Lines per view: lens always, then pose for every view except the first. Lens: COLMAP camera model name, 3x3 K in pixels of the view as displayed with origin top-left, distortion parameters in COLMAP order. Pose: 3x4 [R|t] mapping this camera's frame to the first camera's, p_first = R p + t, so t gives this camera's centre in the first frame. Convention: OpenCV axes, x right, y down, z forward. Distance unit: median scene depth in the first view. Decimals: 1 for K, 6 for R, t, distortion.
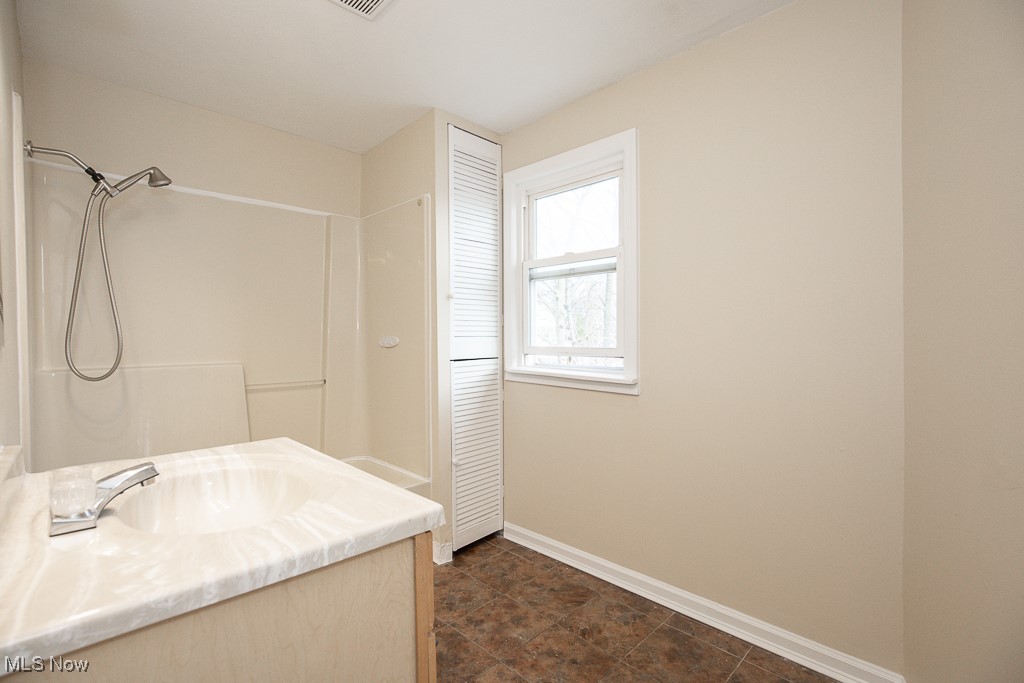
lens RADIAL K [[465.9, 0, 515.4], [0, 465.9, 341.8], [0, 0, 1]] dist [-0.014237, 0.005894]
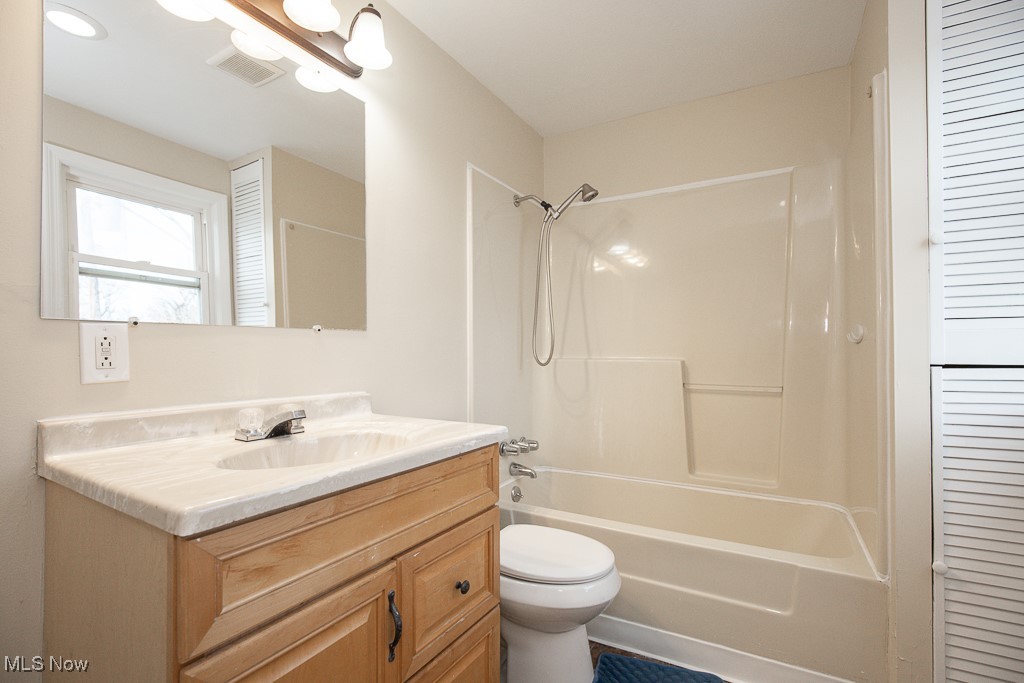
lens RADIAL K [[465.9, 0, 515.4], [0, 465.9, 341.8], [0, 0, 1]] dist [-0.014237, 0.005894]
pose [[0.276634, -0.009416, -0.960929, 0.223718], [-0.013465, 0.999816, -0.013673, 0.026994], [0.960881, 0.016722, 0.276456, 0.417052]]
